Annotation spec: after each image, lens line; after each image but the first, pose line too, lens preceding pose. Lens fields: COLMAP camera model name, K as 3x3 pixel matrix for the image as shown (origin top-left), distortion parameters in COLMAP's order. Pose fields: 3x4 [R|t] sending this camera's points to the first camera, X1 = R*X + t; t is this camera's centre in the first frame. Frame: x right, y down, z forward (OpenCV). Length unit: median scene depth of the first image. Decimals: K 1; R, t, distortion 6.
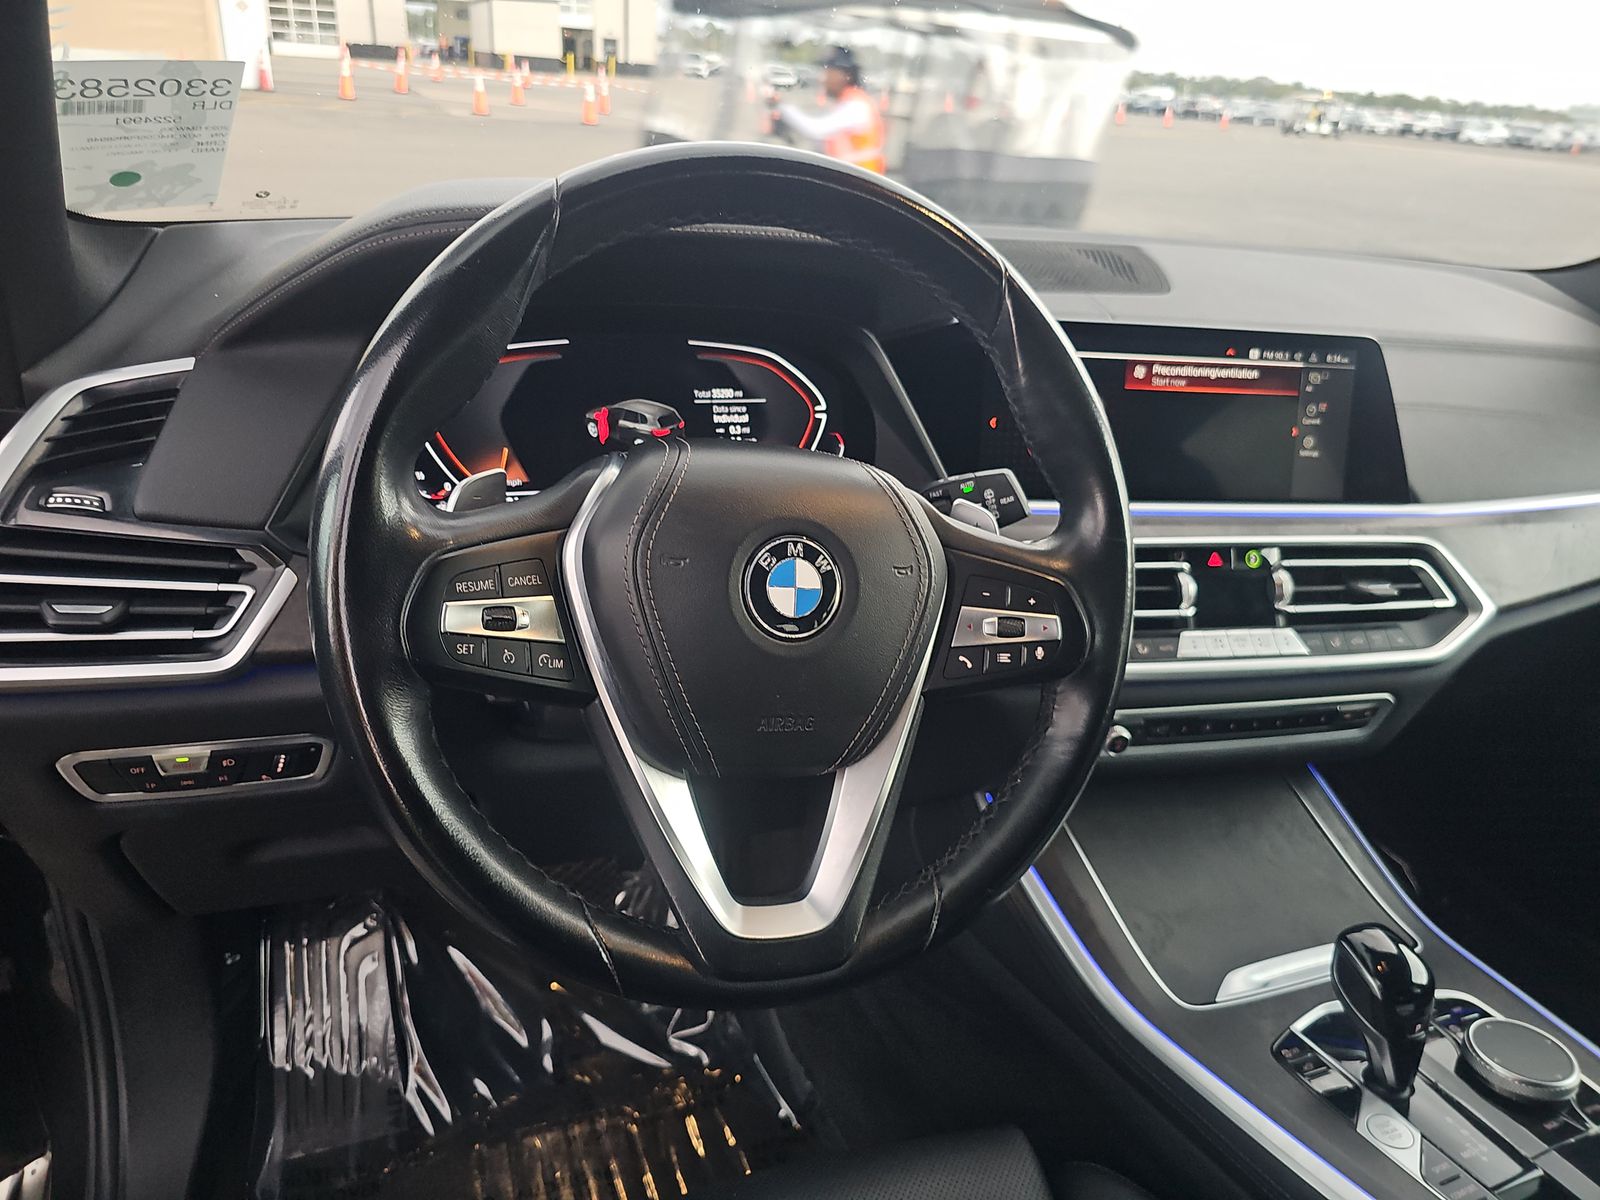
lens RADIAL K [[1075.2, 0, 793.8], [0, 1075.2, 610.6], [0, 0, 1]] dist [0.046613, -0.045290]
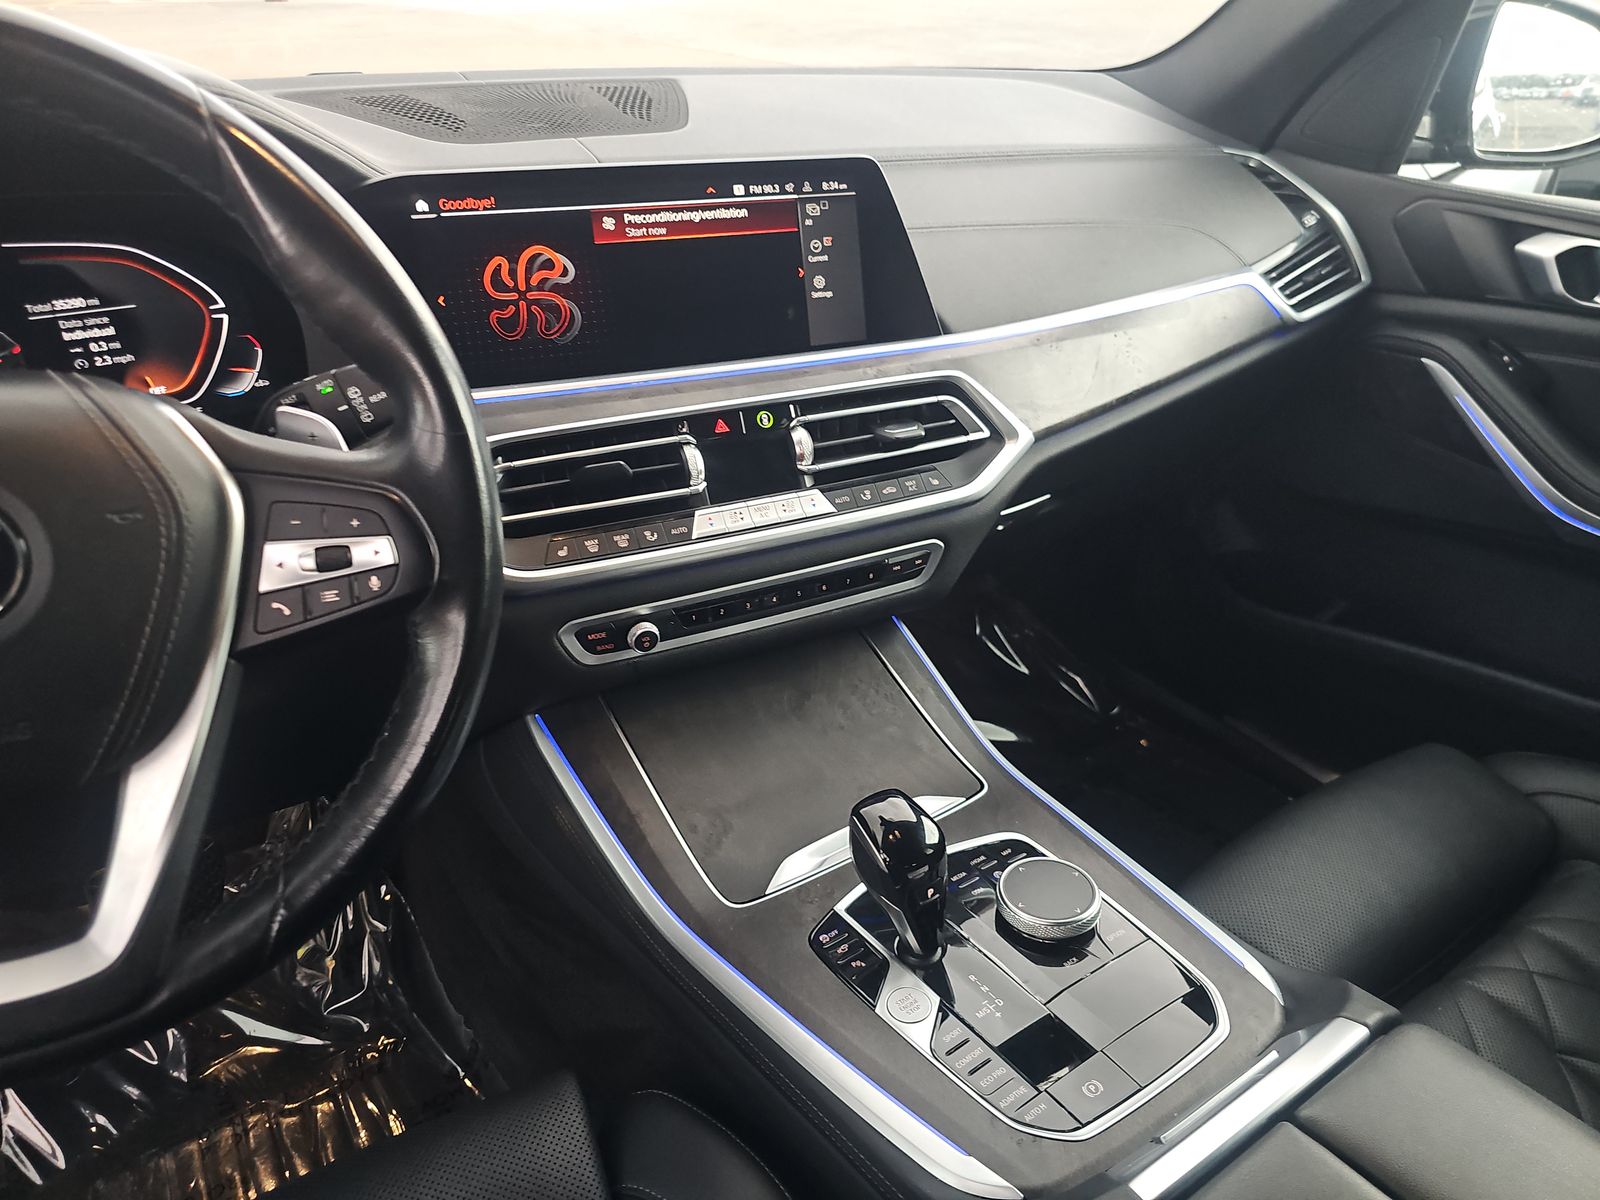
lens RADIAL K [[1075.2, 0, 789.5], [0, 1075.2, 593.8], [0, 0, 1]] dist [0.046613, -0.045290]
pose [[0.974934, -0.161625, 0.152906, 0.281941], [0.145962, 0.983299, 0.108710, 0.002132], [-0.167923, -0.083667, 0.982243, 0.084608]]
